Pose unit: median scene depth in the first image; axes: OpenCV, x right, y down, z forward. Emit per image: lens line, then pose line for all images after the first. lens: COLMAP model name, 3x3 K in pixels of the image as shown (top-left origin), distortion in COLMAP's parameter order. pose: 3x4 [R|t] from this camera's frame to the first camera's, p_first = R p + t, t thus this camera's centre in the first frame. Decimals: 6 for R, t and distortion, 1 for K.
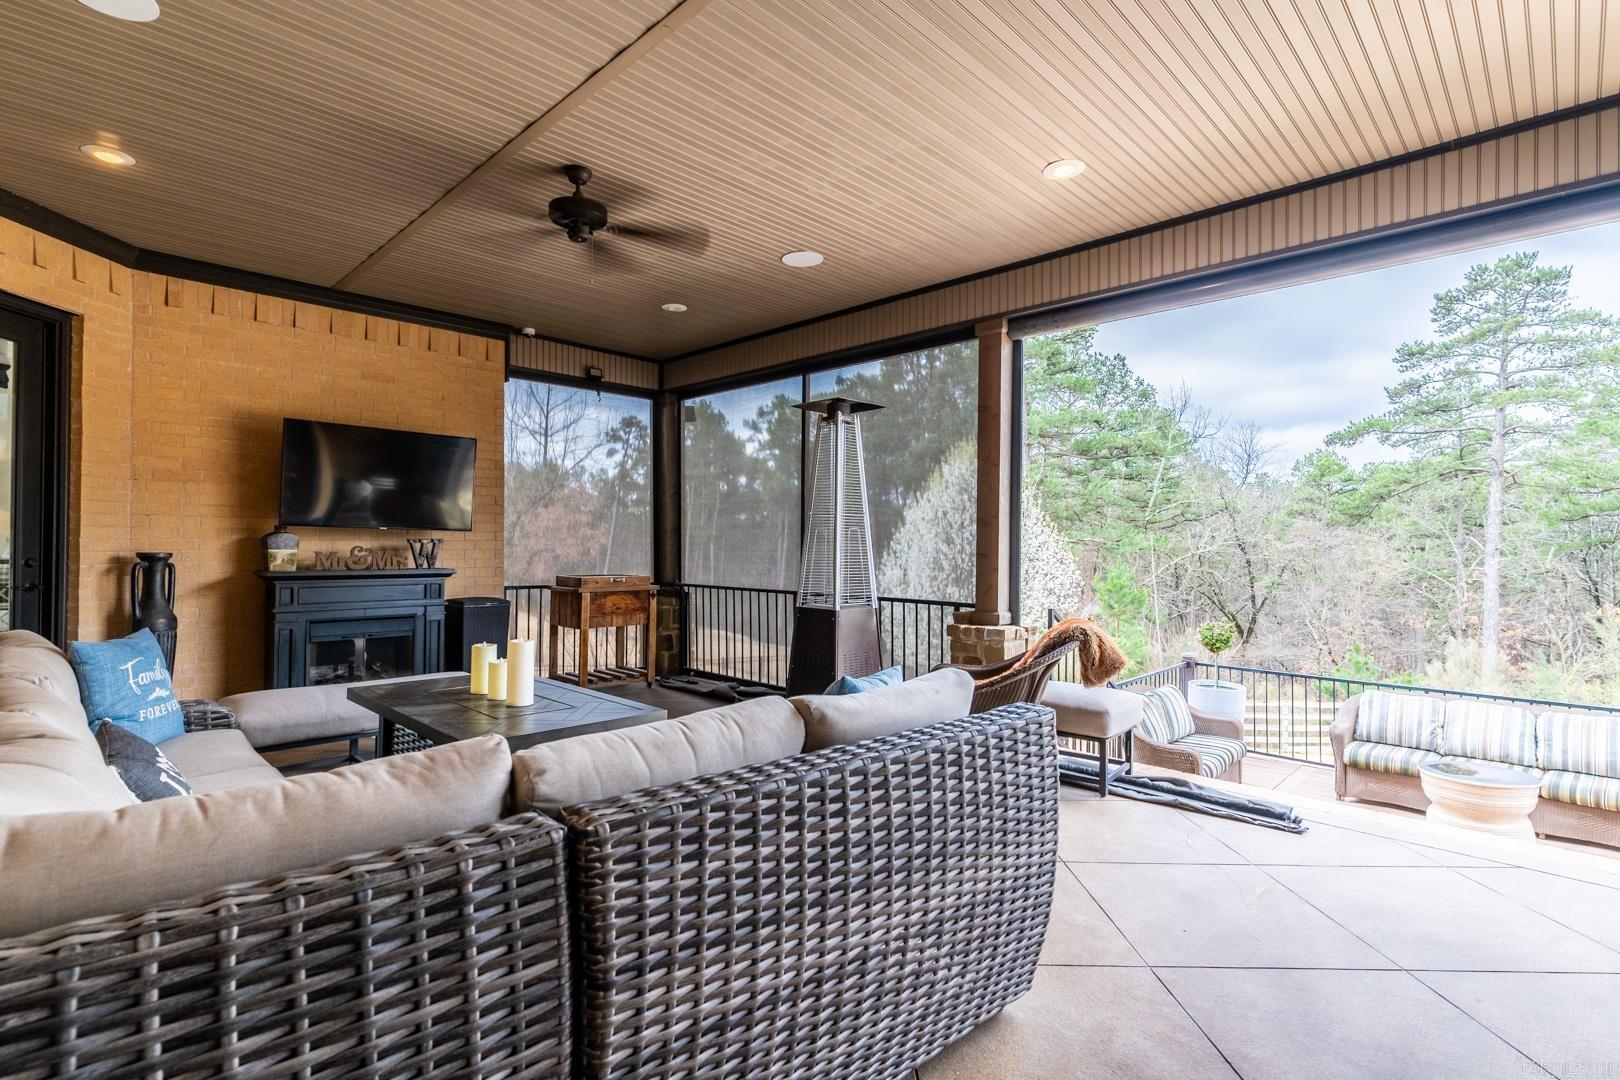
lens RADIAL K [[774.9, 0, 795.9], [0, 774.9, 540.1], [0, 0, 1]] dist [0.000926, 0.000002]
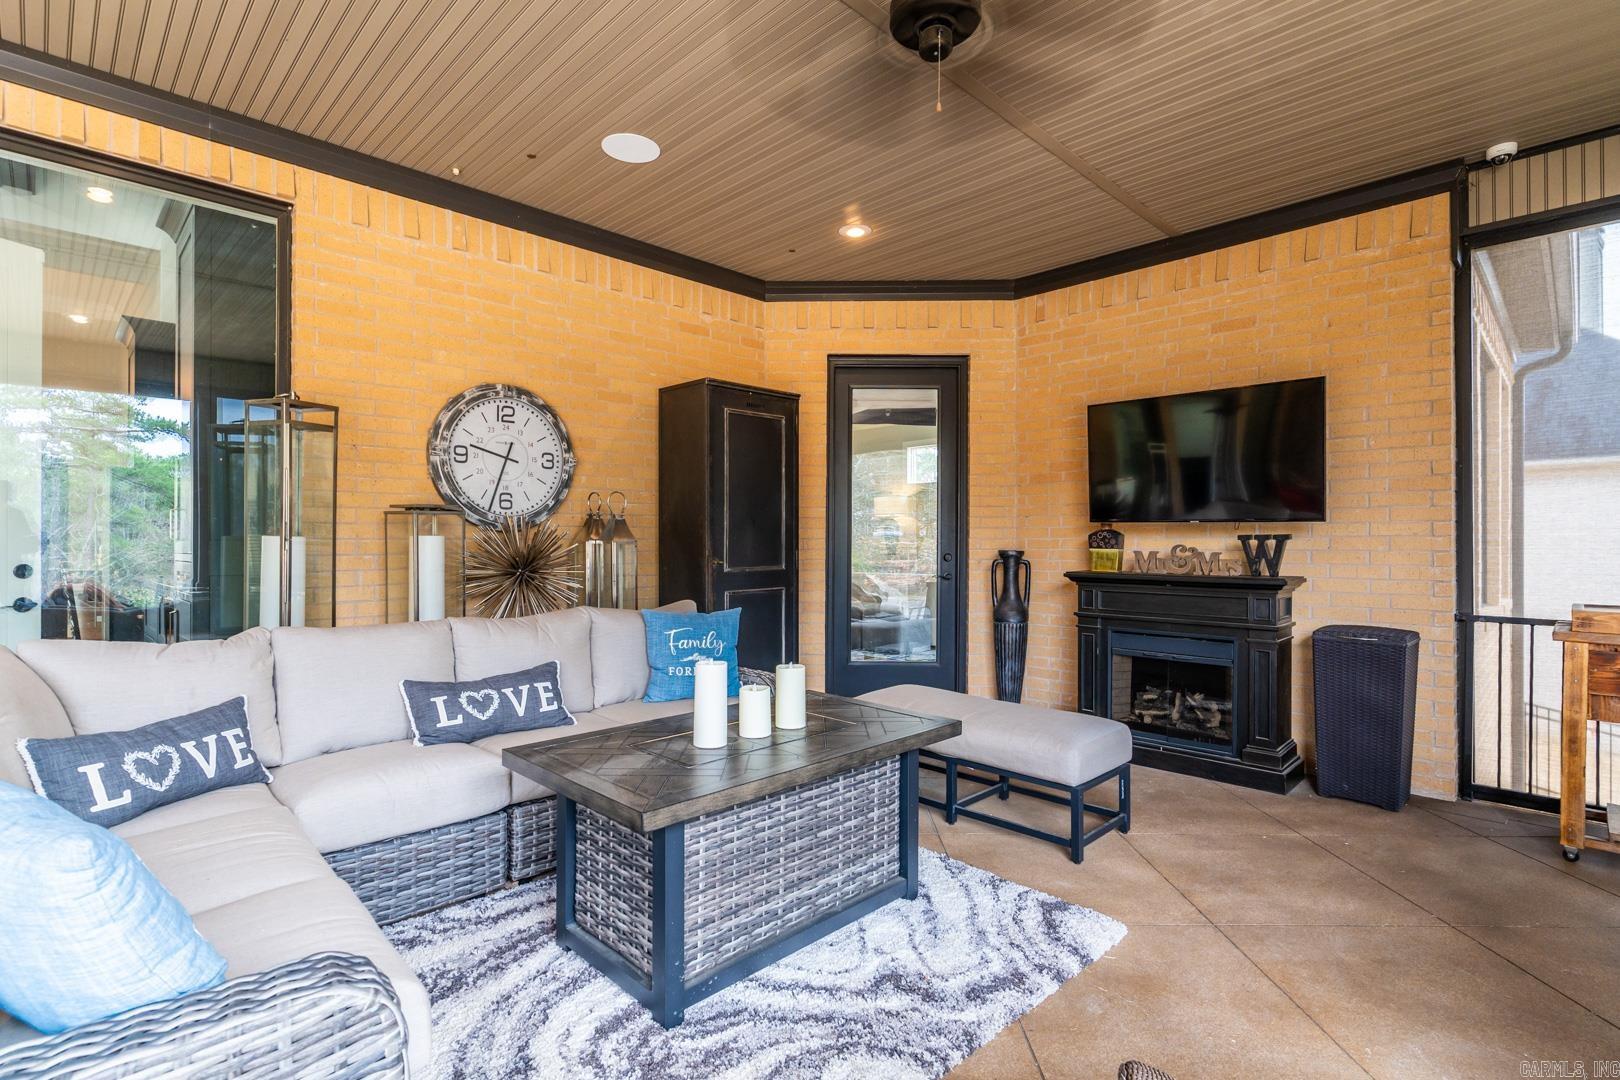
lens RADIAL K [[774.9, 0, 807.0], [0, 774.9, 541.6], [0, 0, 1]] dist [0.000926, 0.000002]
pose [[-0.000235, -0.005277, -0.999986, 0.256684], [0.002172, 0.999984, -0.005278, 0.008259], [0.999998, -0.002173, -0.000224, 0.656000]]
